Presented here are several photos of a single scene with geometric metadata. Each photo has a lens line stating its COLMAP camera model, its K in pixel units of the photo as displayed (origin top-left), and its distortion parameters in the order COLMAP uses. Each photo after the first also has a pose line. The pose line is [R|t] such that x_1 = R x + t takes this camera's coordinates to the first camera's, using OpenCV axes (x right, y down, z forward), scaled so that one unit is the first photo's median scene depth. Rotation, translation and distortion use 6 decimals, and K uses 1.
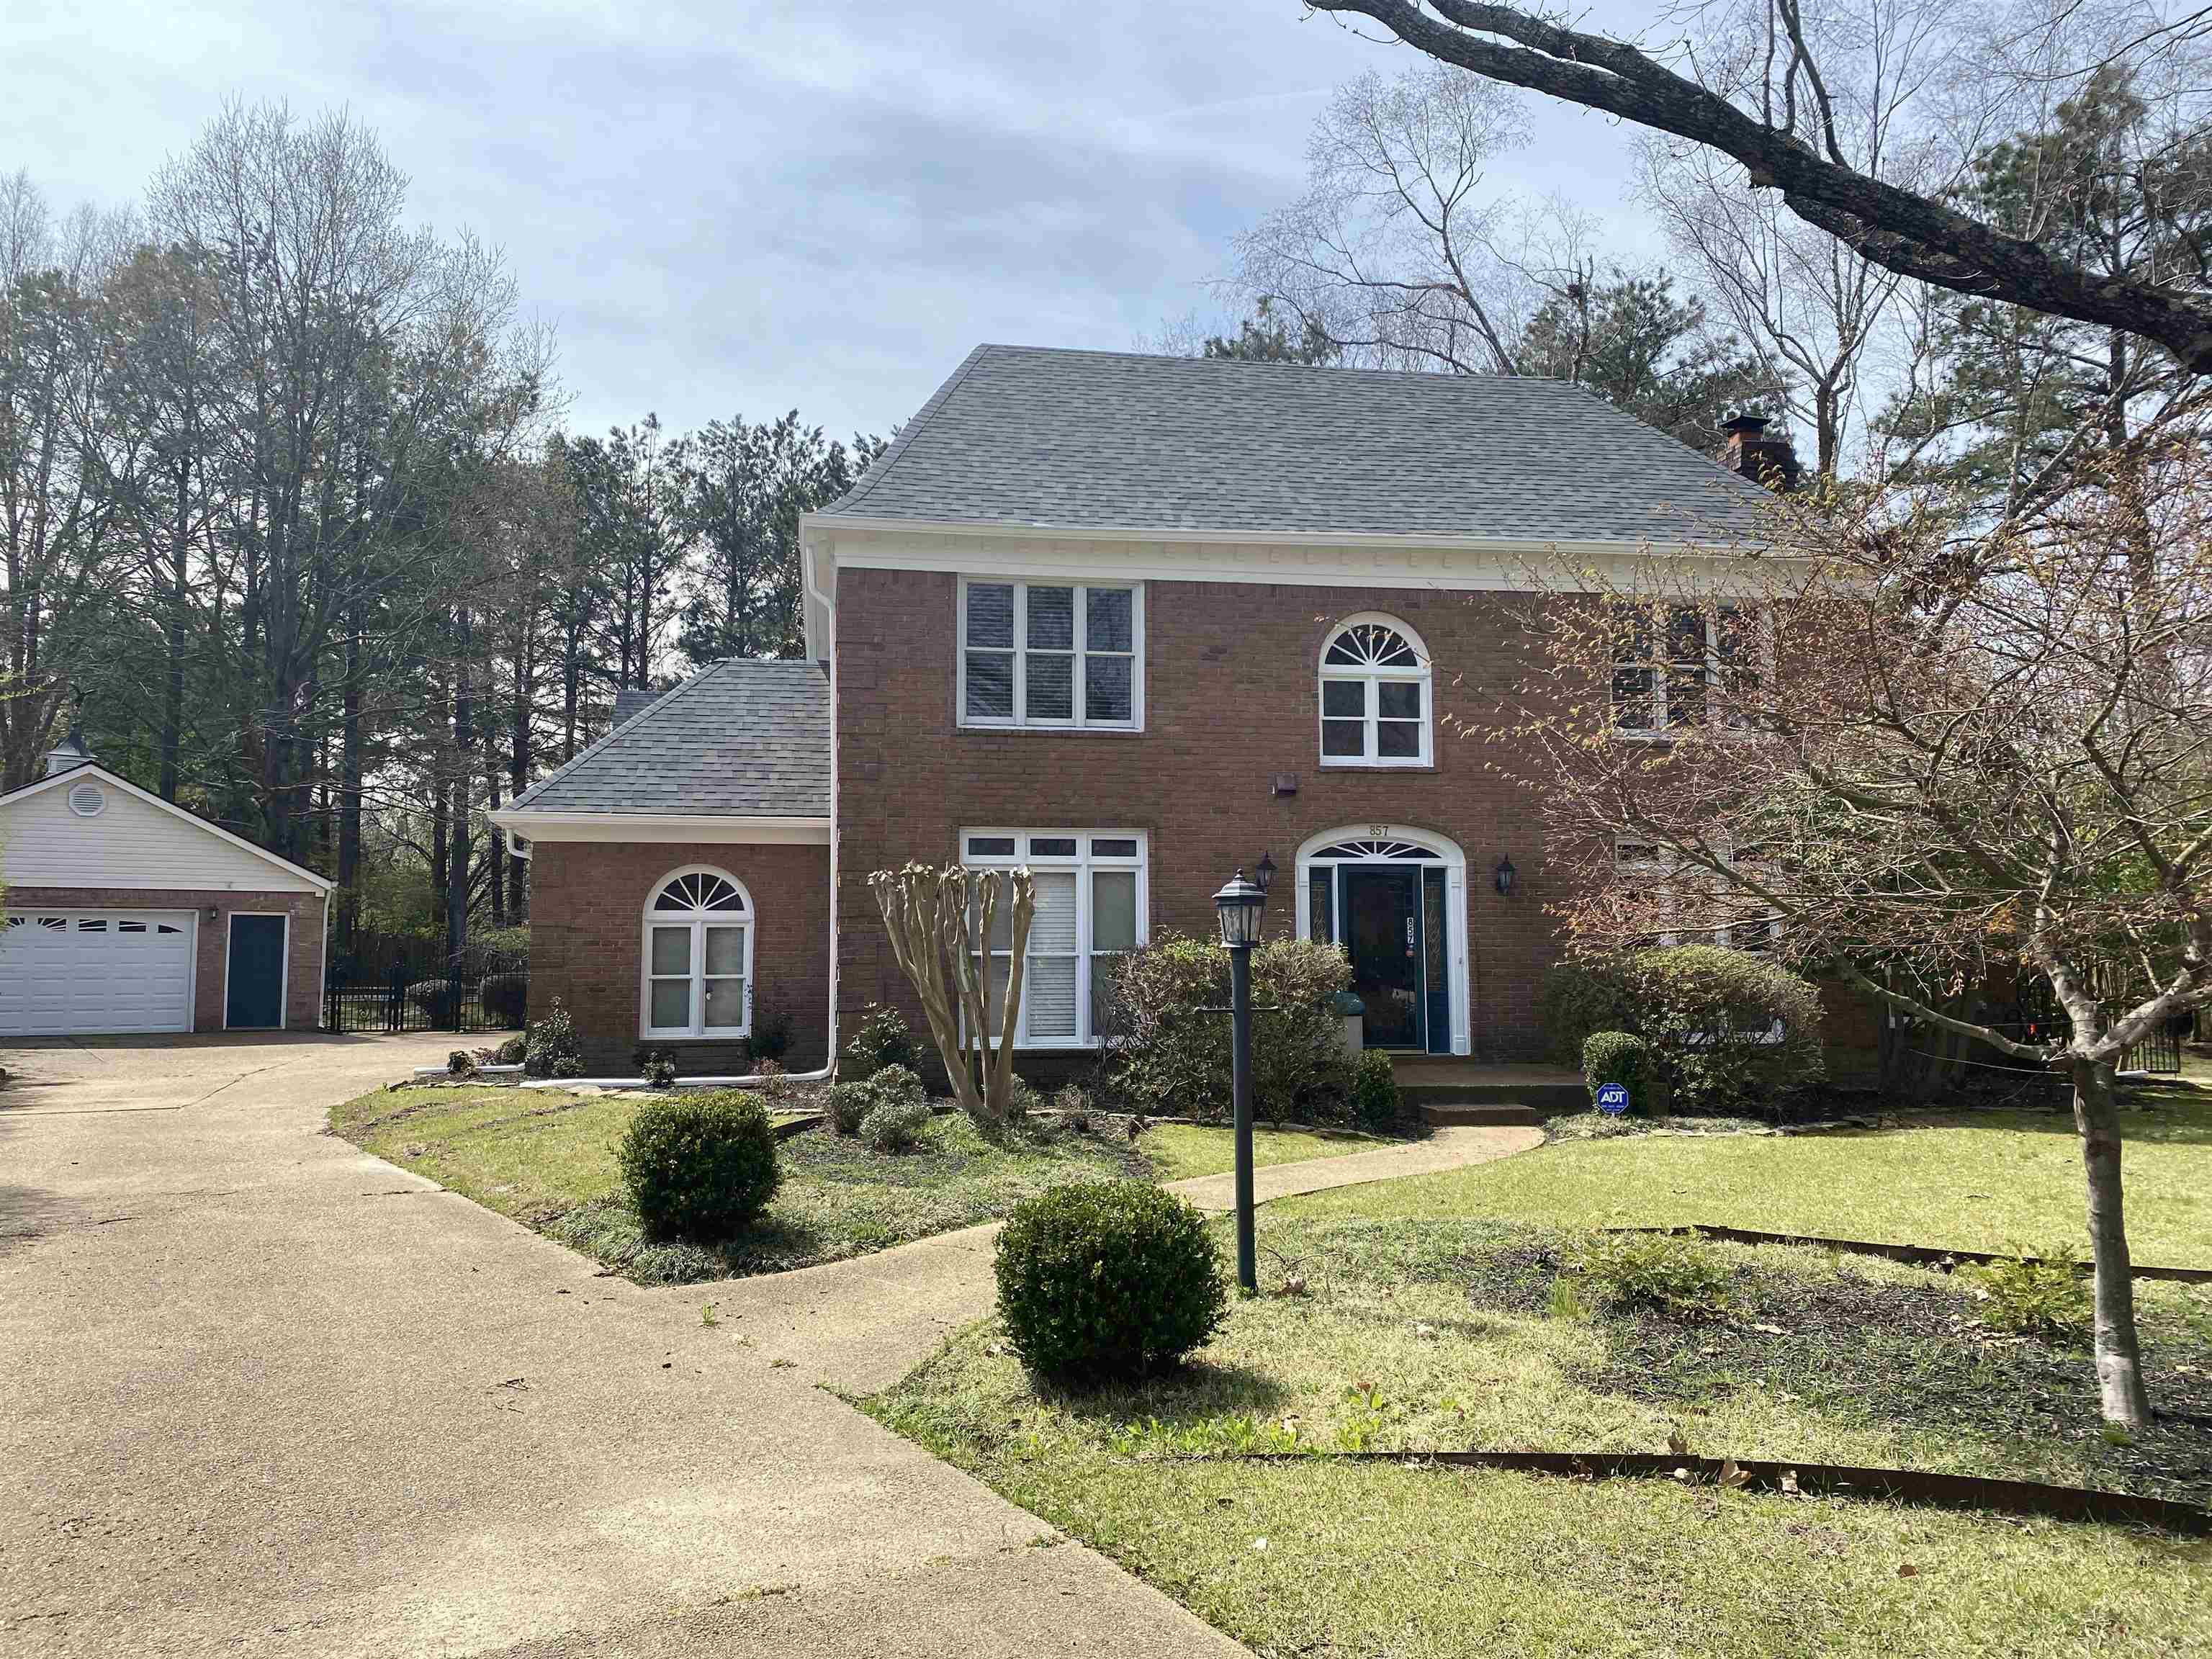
lens RADIAL K [[1678.3, 0, 1102.7], [0, 1678.3, 822.2], [0, 0, 1]] dist [0.052897, -0.063072]
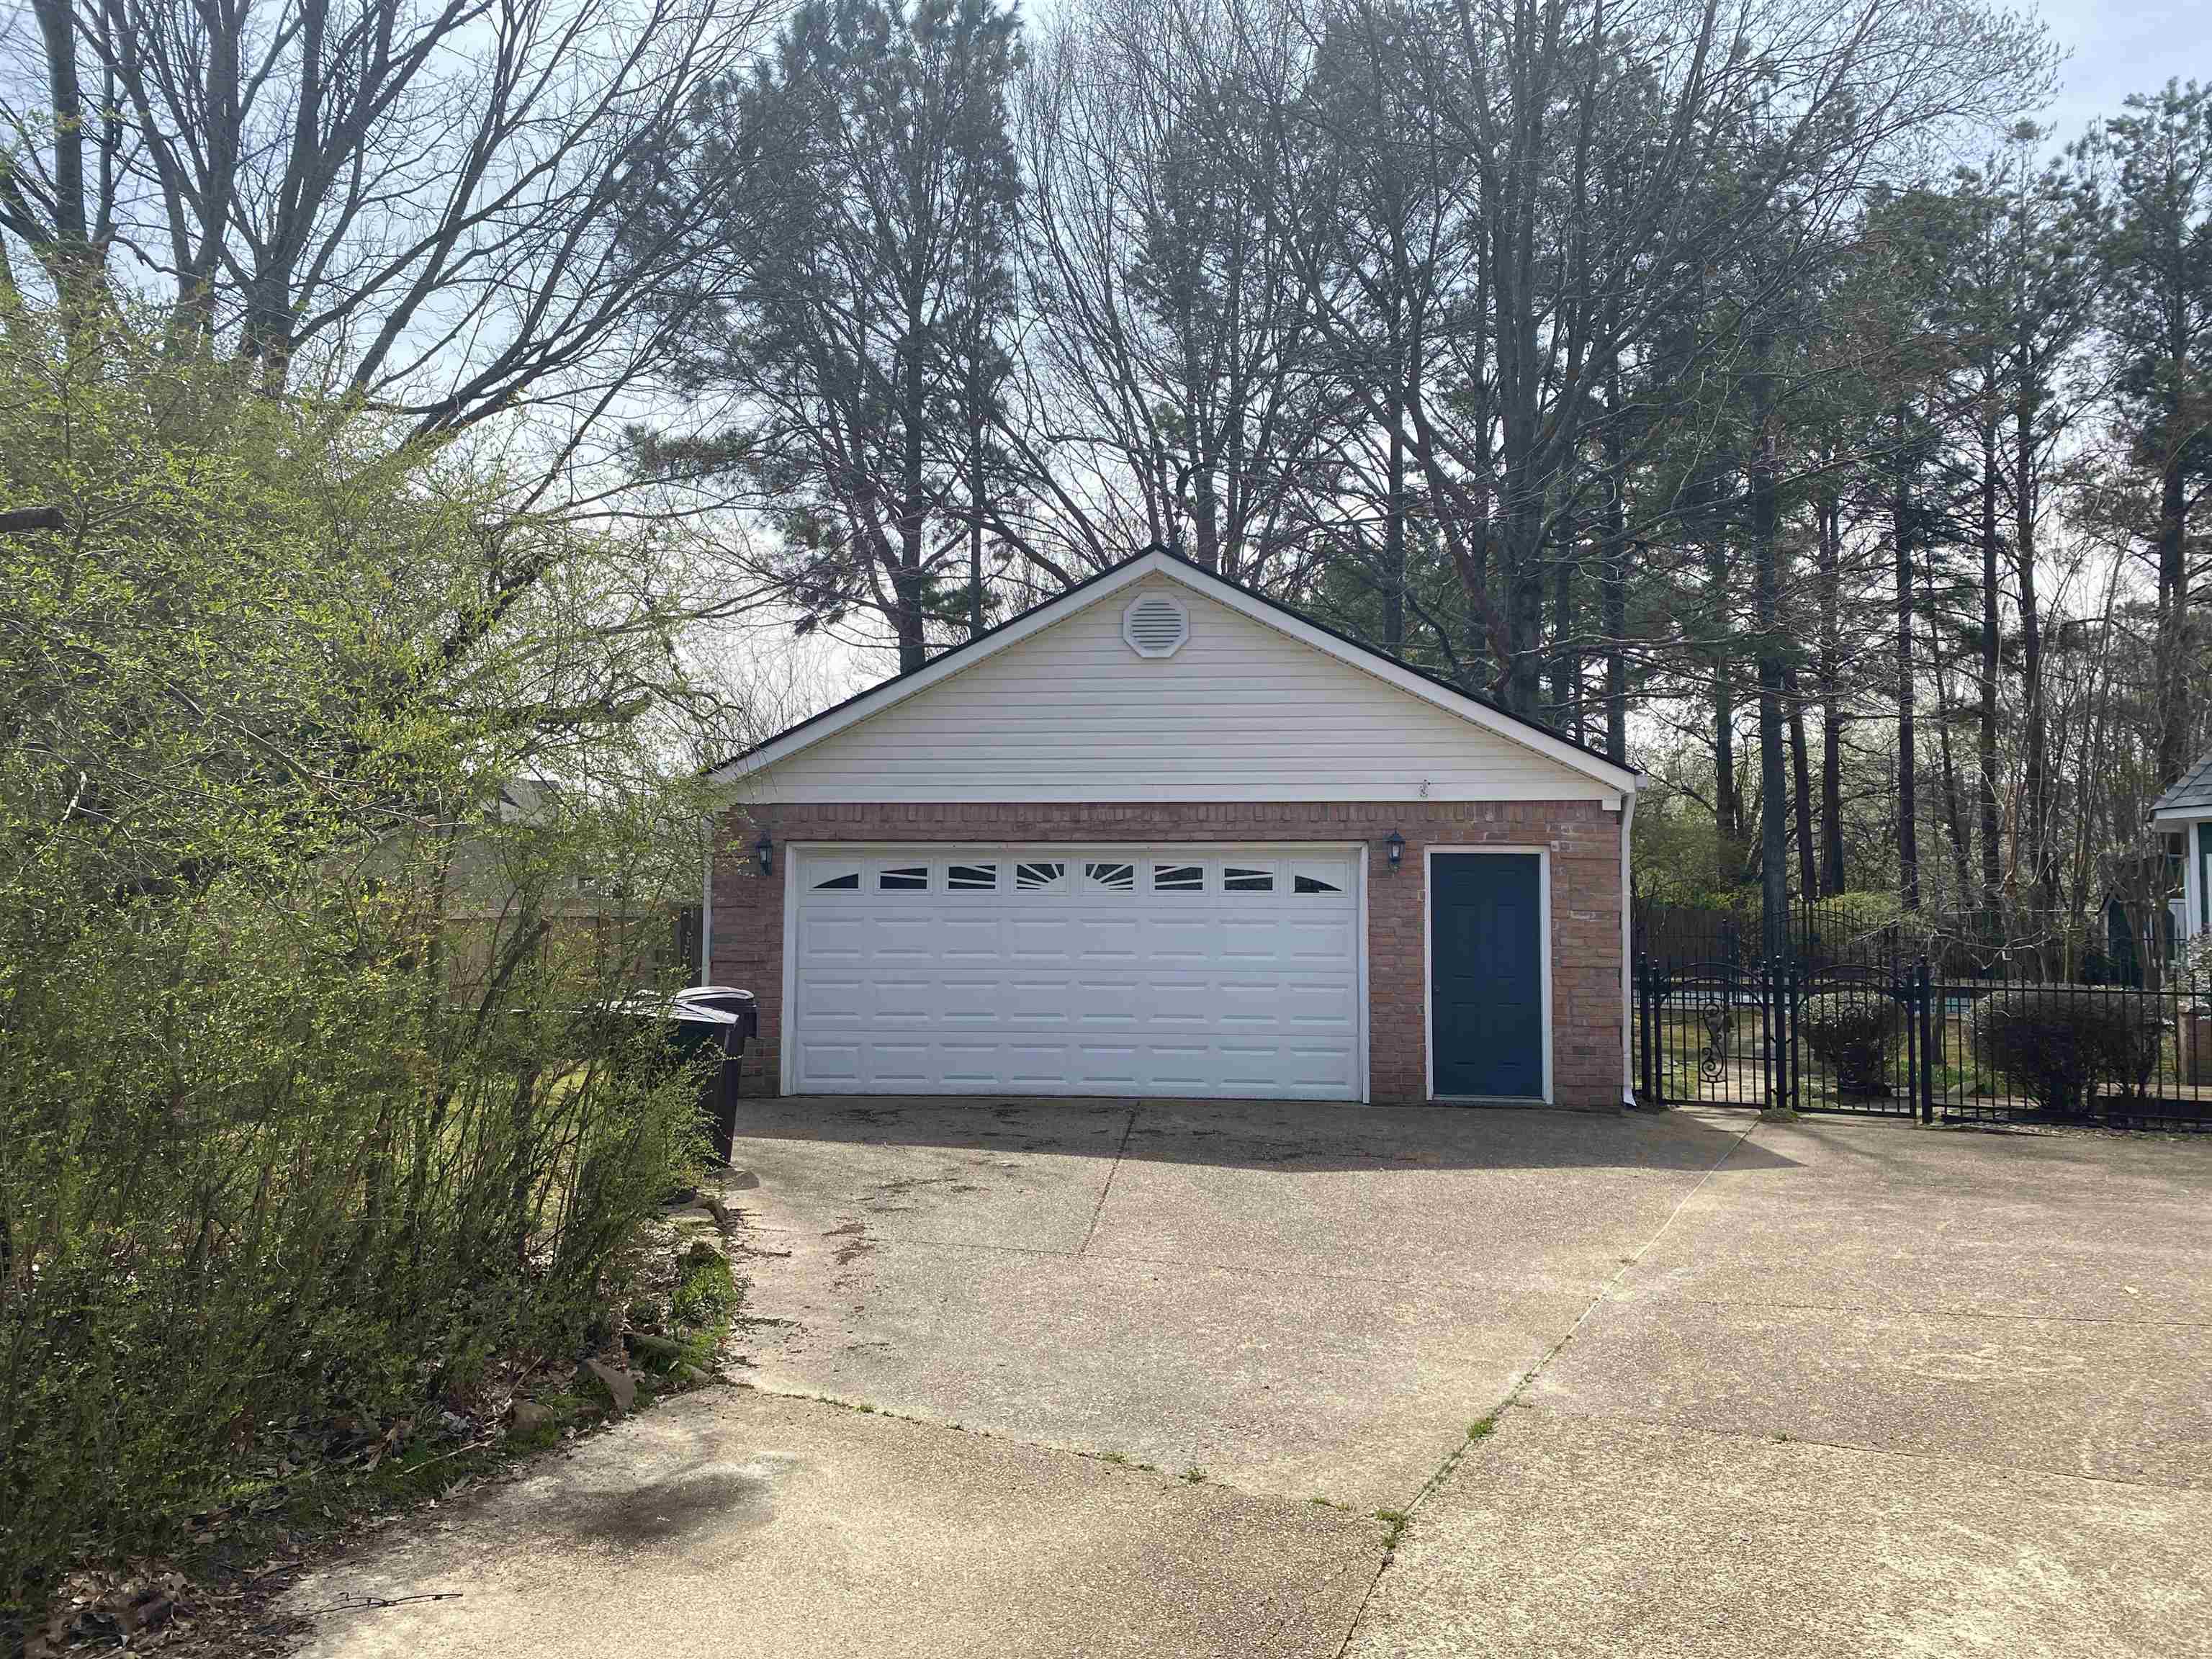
lens RADIAL K [[1678.3, 0, 1099.7], [0, 1678.3, 829.4], [0, 0, 1]] dist [0.052897, -0.063072]
pose [[0.758787, -0.033811, -0.650460, -0.288590], [0.048052, 0.998836, 0.004134, 0.042655], [0.649564, -0.034392, 0.759529, 0.601375]]
